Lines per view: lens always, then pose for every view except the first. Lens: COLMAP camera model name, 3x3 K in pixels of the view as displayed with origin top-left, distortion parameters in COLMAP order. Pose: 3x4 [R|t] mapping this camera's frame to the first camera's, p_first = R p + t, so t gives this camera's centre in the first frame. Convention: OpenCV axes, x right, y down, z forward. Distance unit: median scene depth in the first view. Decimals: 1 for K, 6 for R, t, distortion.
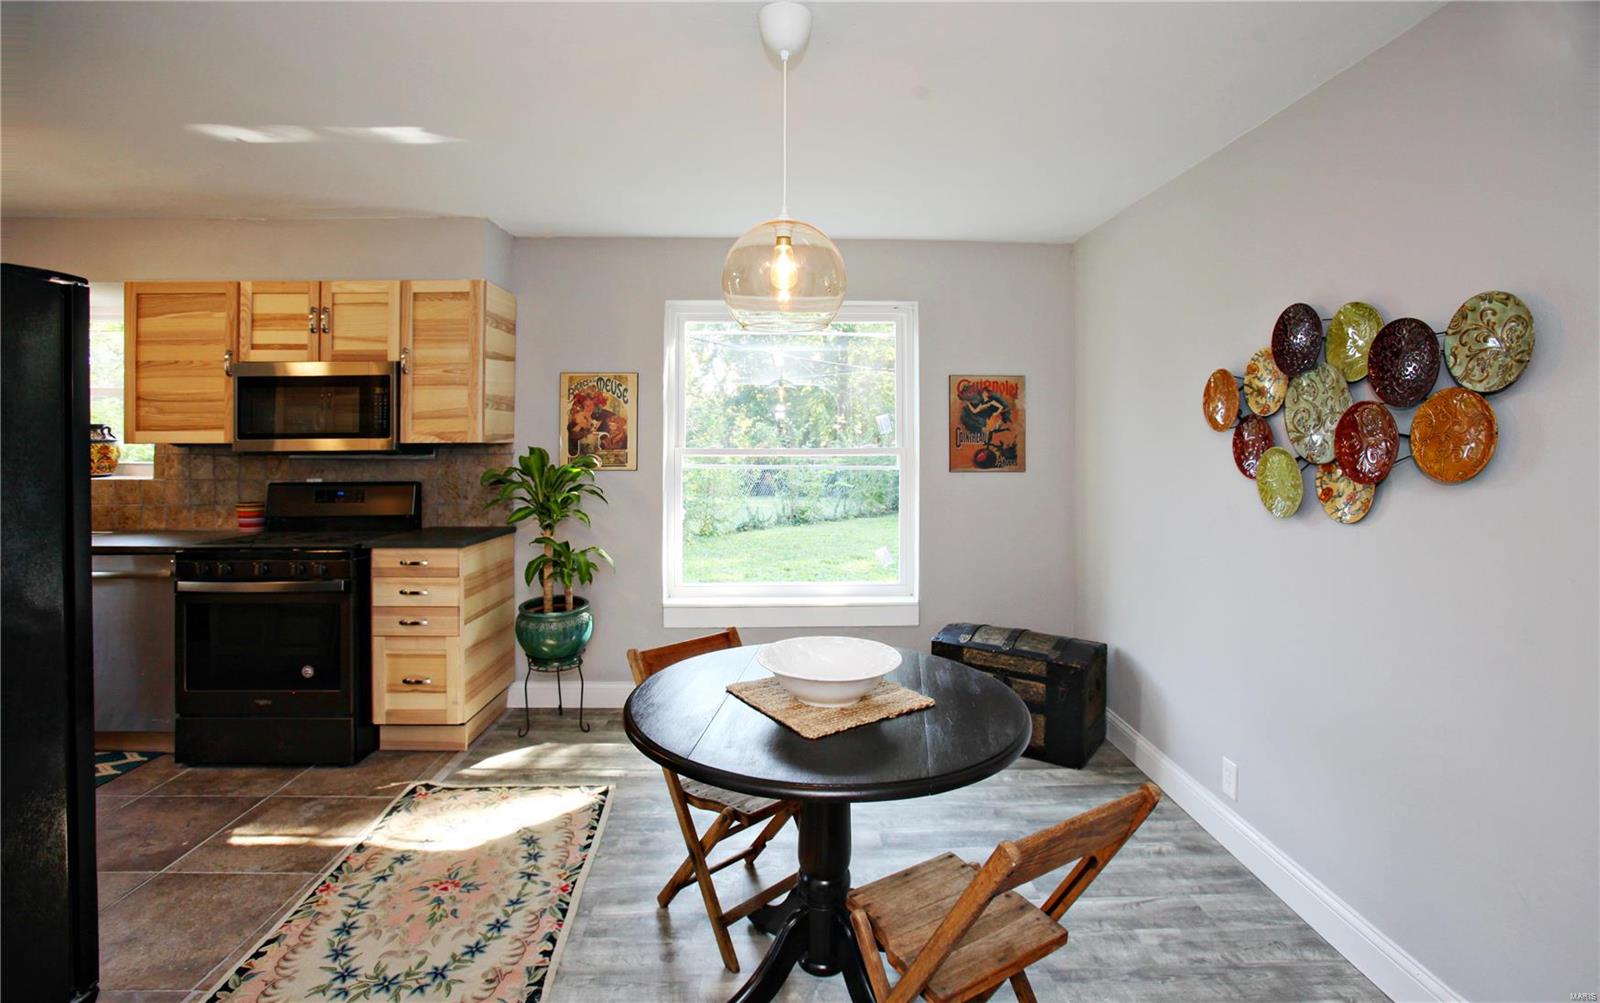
lens RADIAL K [[764.3, 0, 802.9], [0, 764.3, 446.4], [0, 0, 1]] dist [-0.057988, 0.021486]
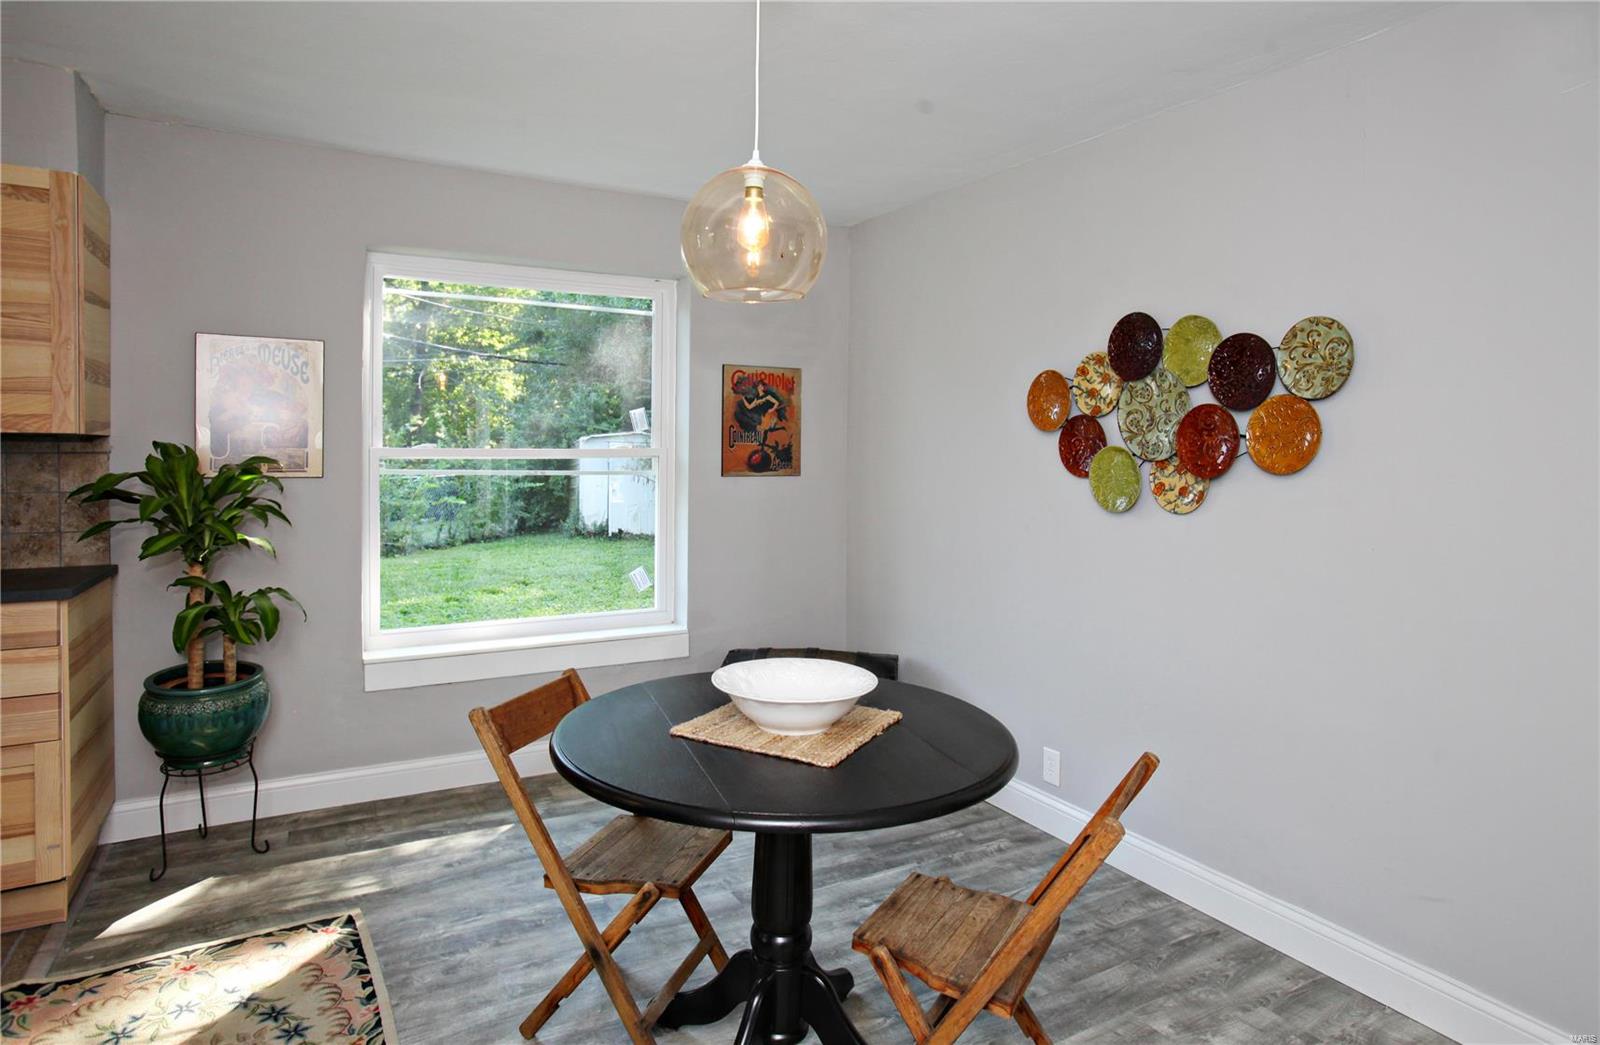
lens RADIAL K [[925.5, 0, 801.1], [0, 925.5, 469.1], [0, 0, 1]] dist [-0.075630, 0.051619]
pose [[0.878214, -0.002532, 0.478262, -0.337859], [-0.003996, 0.999912, 0.012631, 0.017202], [-0.478252, -0.013004, 0.878127, 0.054671]]
